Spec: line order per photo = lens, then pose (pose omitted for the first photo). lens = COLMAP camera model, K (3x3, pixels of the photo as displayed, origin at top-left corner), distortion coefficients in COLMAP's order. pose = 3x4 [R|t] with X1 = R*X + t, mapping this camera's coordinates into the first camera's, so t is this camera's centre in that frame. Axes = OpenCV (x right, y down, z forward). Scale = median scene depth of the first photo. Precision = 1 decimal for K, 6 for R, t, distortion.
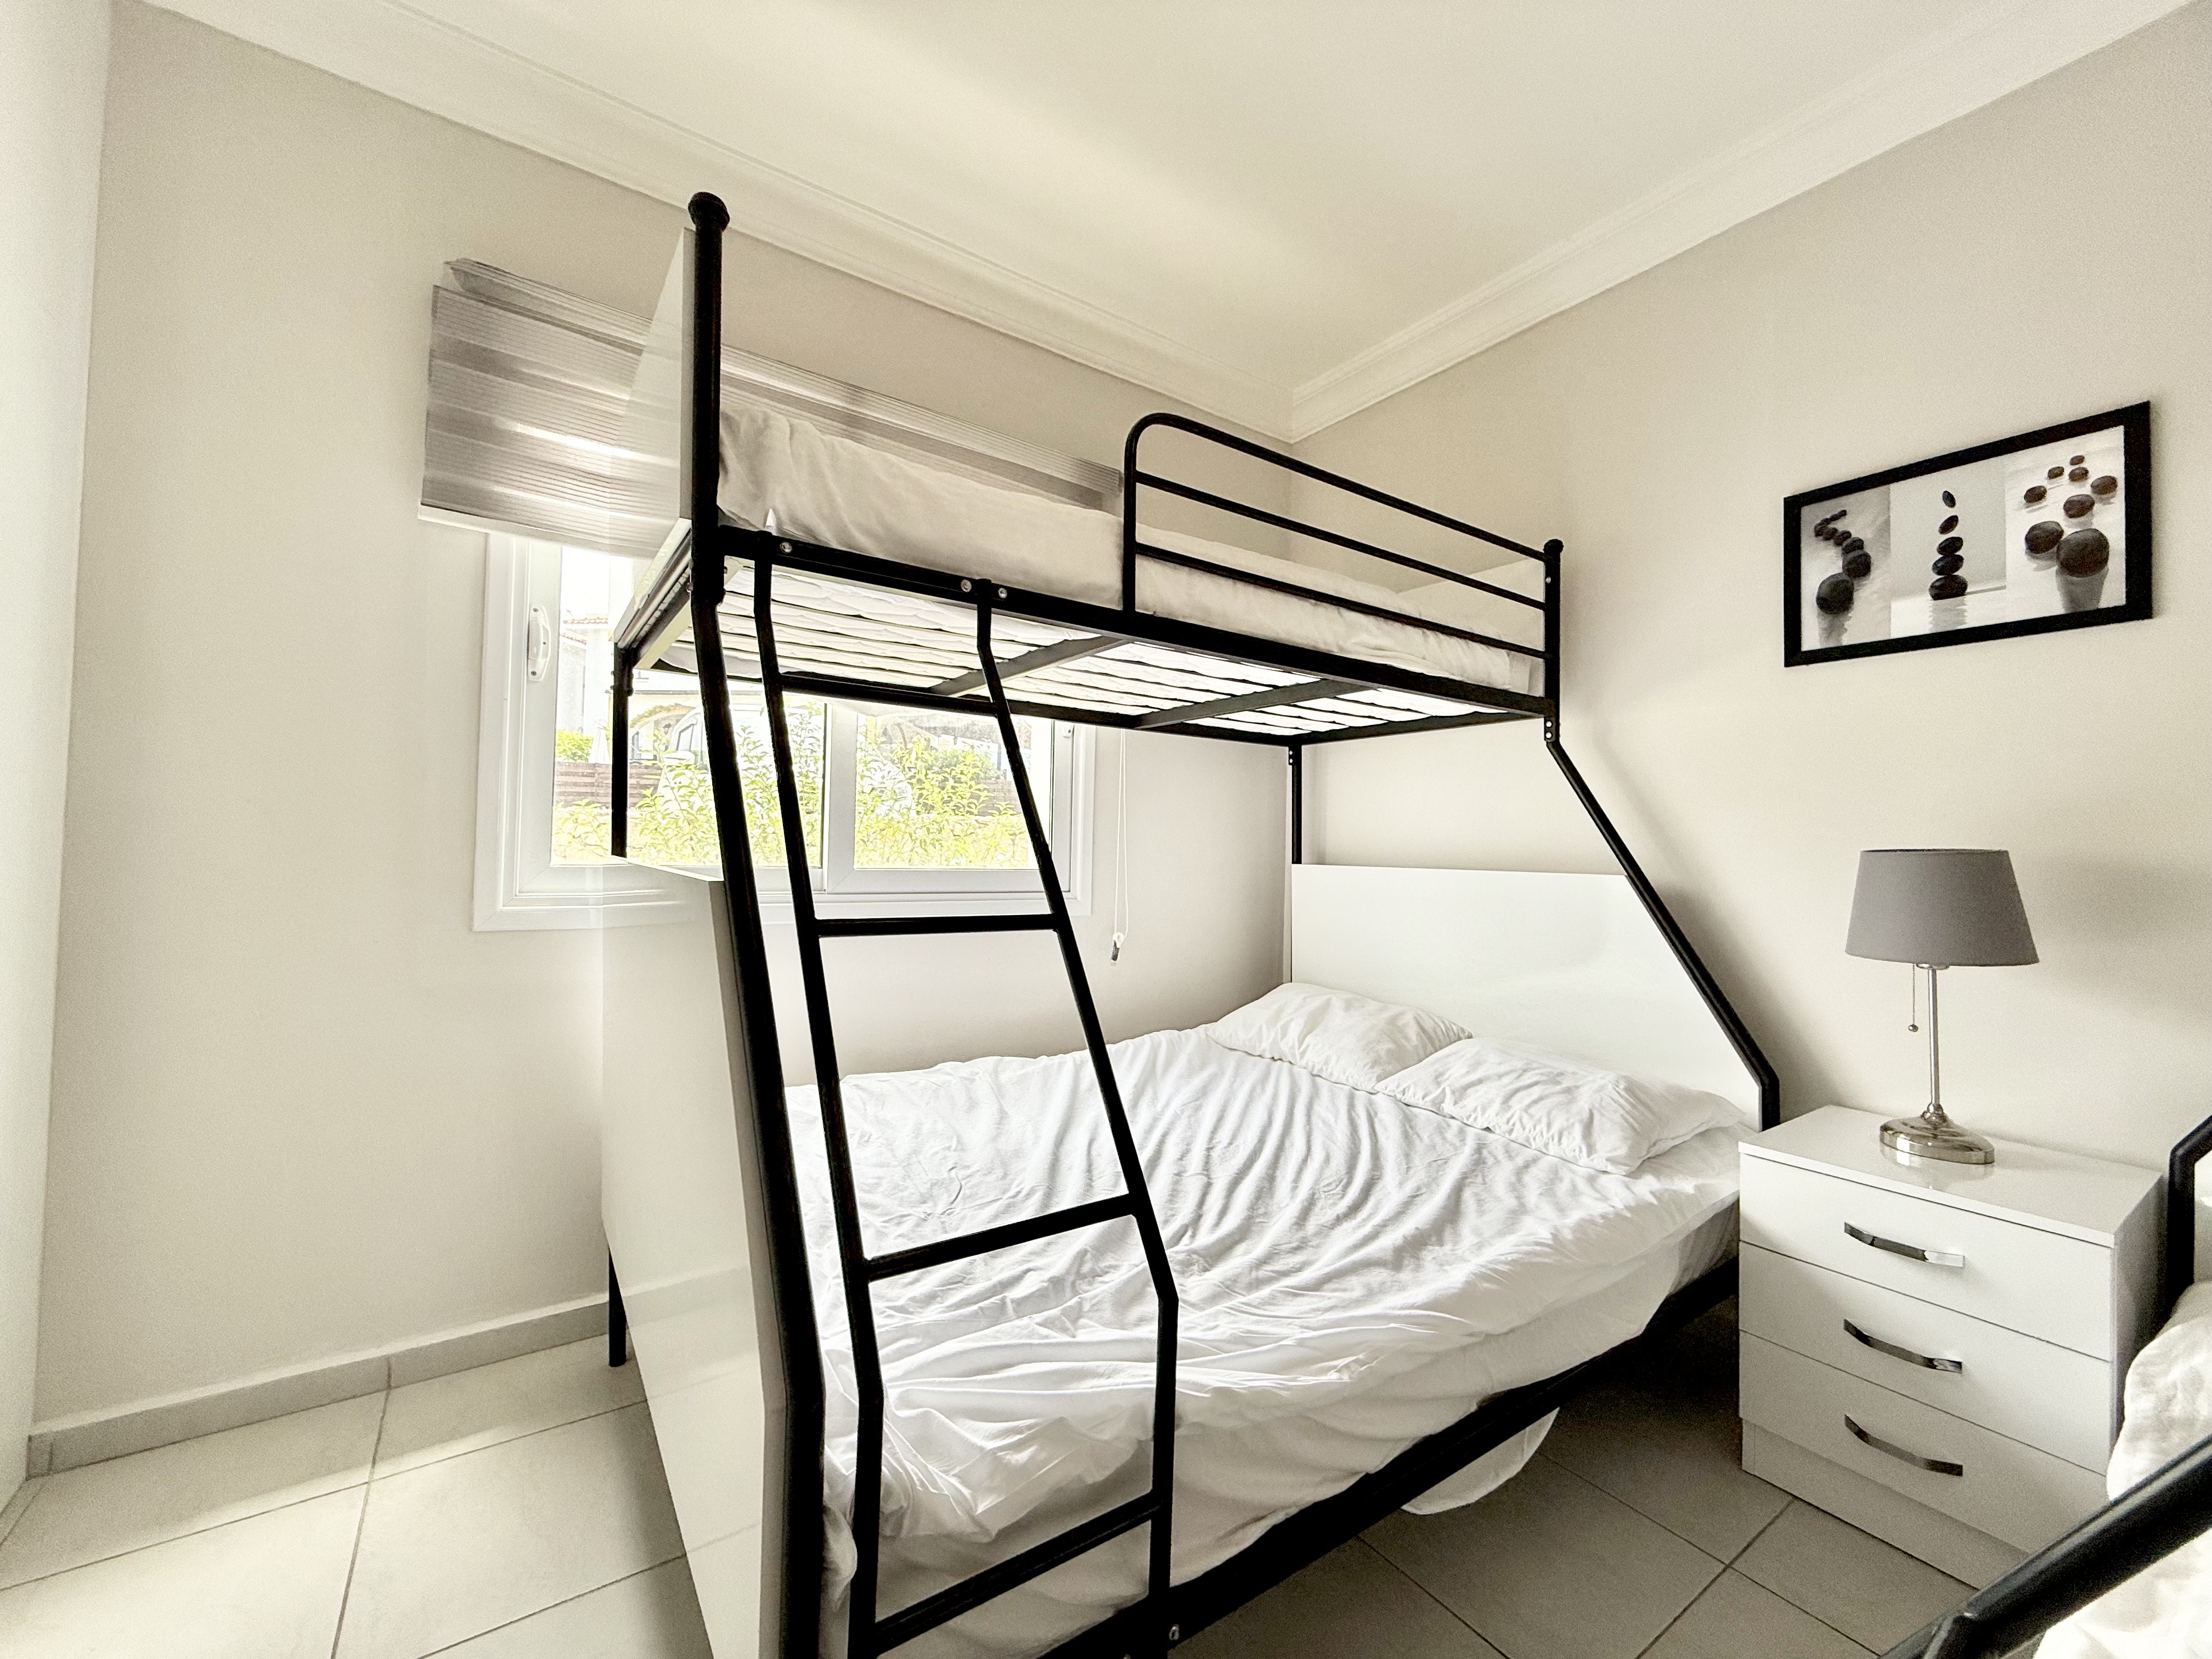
lens RADIAL K [[882.8, 0, 1101.8], [0, 882.8, 828.8], [0, 0, 1]] dist [0.001543, -0.000137]
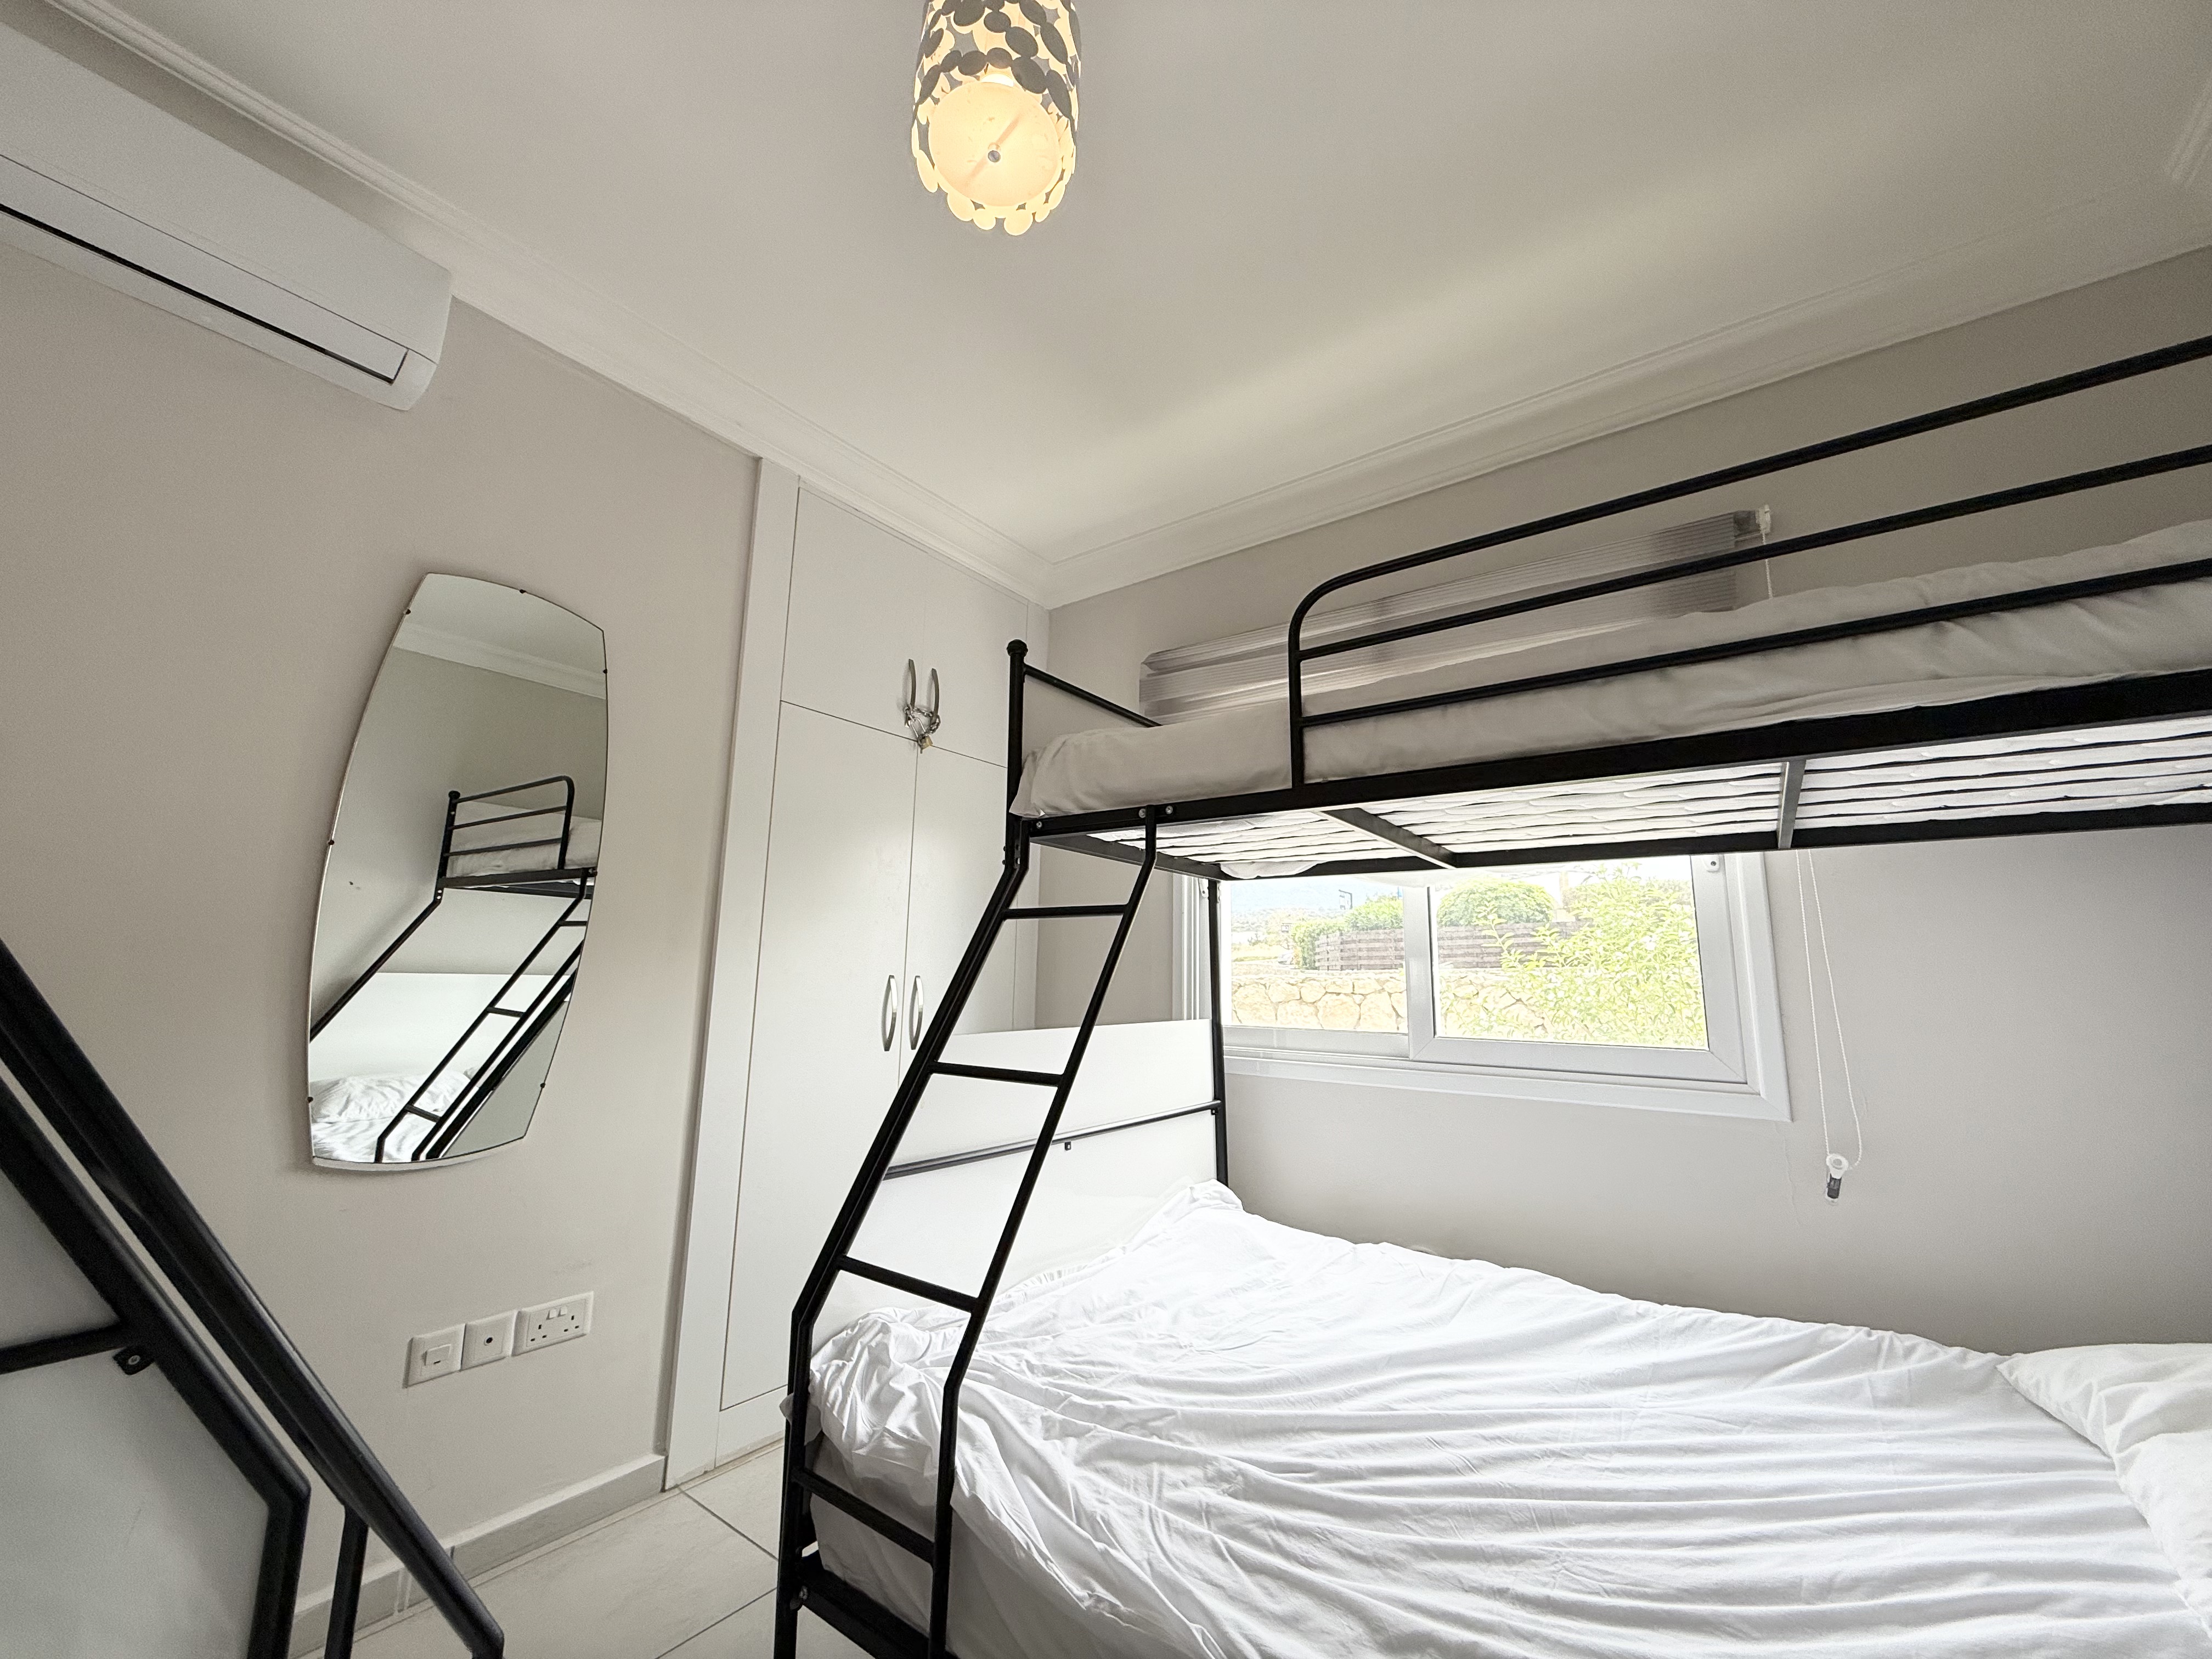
lens RADIAL K [[882.8, 0, 1100.9], [0, 882.8, 818.5], [0, 0, 1]] dist [0.001543, -0.000137]
pose [[0.322686, -0.187309, -0.927787, 0.761948], [0.012020, 0.980955, -0.193862, -0.011218], [0.946430, 0.051404, 0.318792, 0.388193]]
